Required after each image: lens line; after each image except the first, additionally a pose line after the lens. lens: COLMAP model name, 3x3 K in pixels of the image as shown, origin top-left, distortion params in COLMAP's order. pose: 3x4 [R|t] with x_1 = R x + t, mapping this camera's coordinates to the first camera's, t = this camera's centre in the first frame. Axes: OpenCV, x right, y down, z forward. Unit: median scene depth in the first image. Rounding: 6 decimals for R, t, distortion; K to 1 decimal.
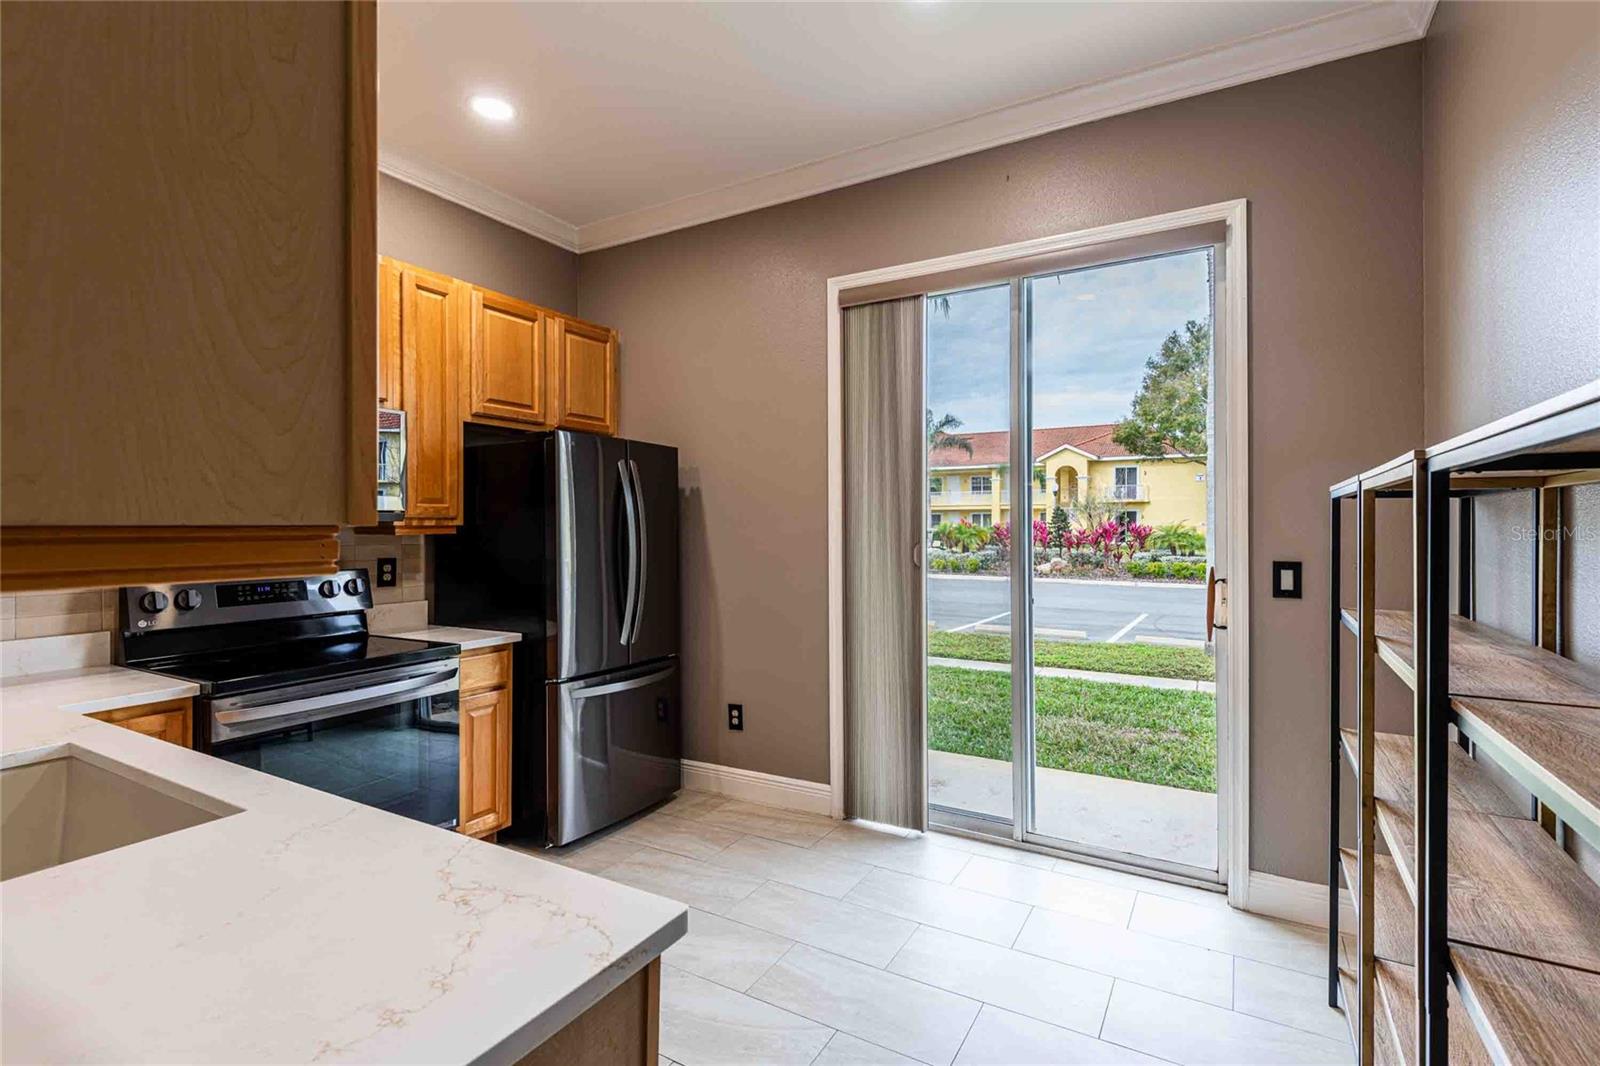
lens RADIAL K [[752.0, 0, 796.5], [0, 752.0, 528.6], [0, 0, 1]] dist [0.045814, -0.029978]
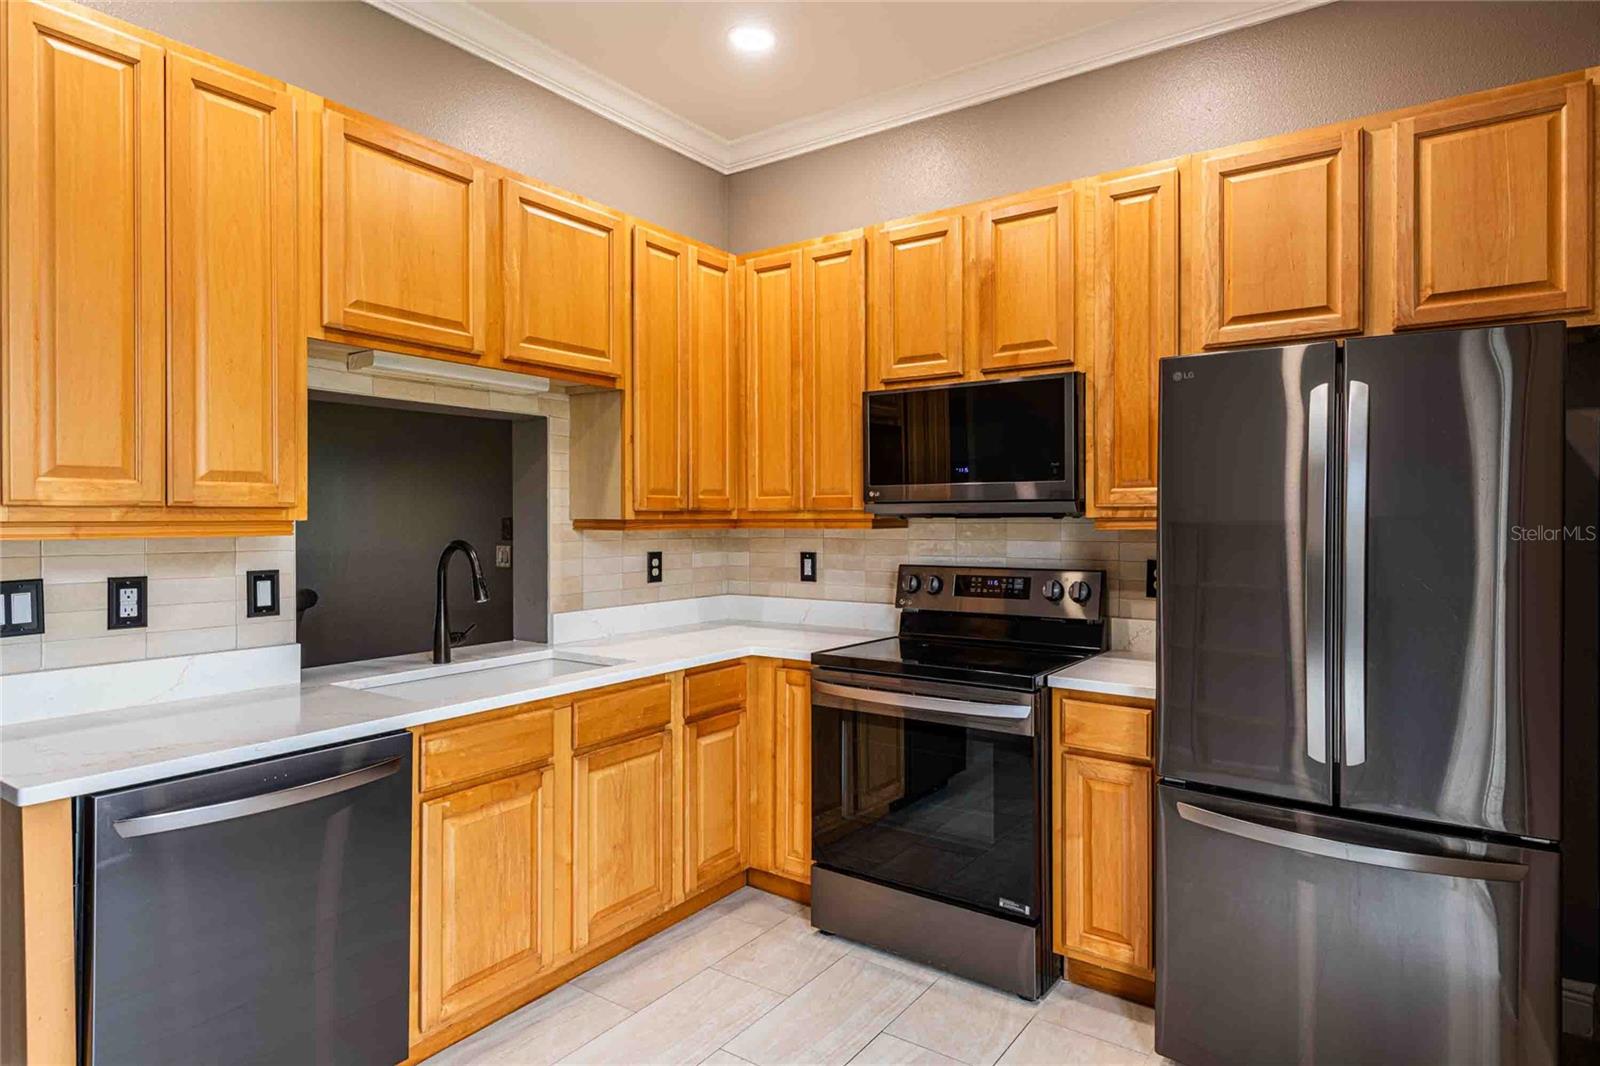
lens RADIAL K [[880.8, 0, 804.9], [0, 880.8, 521.6], [0, 0, 1]] dist [-0.002994, -0.000760]
pose [[-0.076628, 0.006952, -0.997036, 0.404561], [-0.002255, 0.999972, 0.007146, -0.005204], [0.997057, 0.002796, -0.076610, 0.791494]]
